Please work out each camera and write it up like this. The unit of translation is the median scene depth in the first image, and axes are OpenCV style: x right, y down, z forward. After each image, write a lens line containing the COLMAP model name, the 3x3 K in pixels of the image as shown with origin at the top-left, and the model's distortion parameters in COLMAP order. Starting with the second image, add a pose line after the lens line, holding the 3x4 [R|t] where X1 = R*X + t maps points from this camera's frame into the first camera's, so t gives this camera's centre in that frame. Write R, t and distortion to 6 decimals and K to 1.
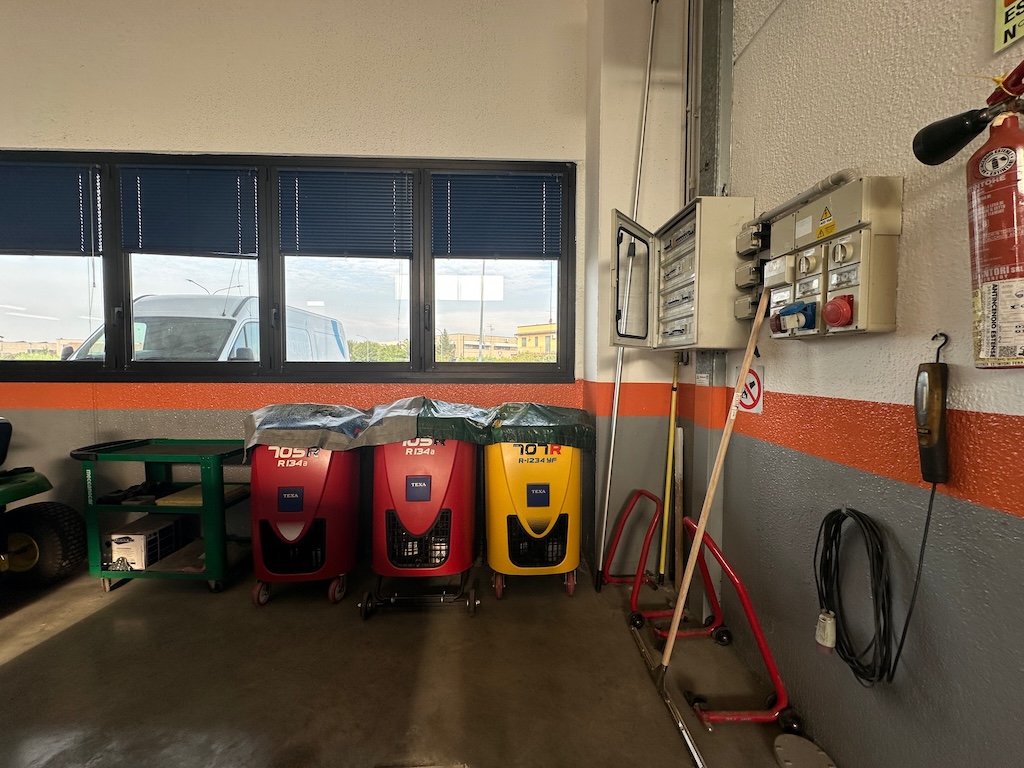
lens RADIAL K [[409.9, 0, 512.8], [0, 409.9, 383.7], [0, 0, 1]] dist [-0.001239, -0.000281]
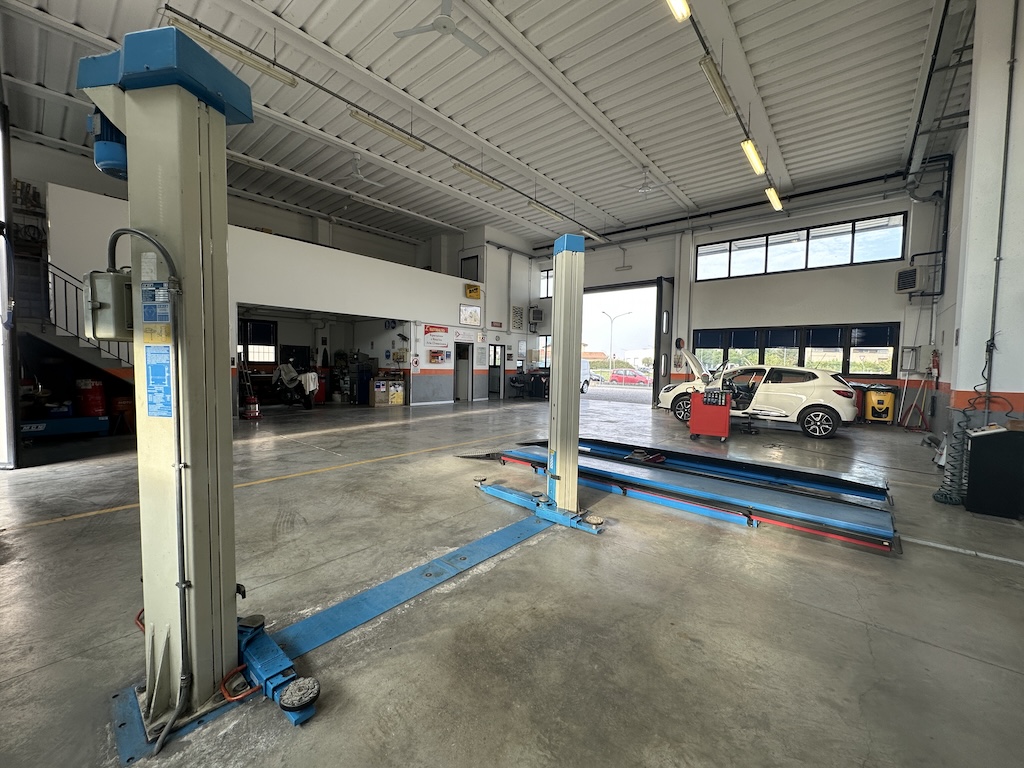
lens RADIAL K [[409.9, 0, 512.8], [0, 409.9, 383.7], [0, 0, 1]] dist [-0.001239, -0.000281]
pose [[0.735271, 0.039300, -0.676633, 0.113643], [-0.044441, 0.998965, 0.009729, 0.174026], [0.676315, 0.022917, 0.736256, -4.734762]]
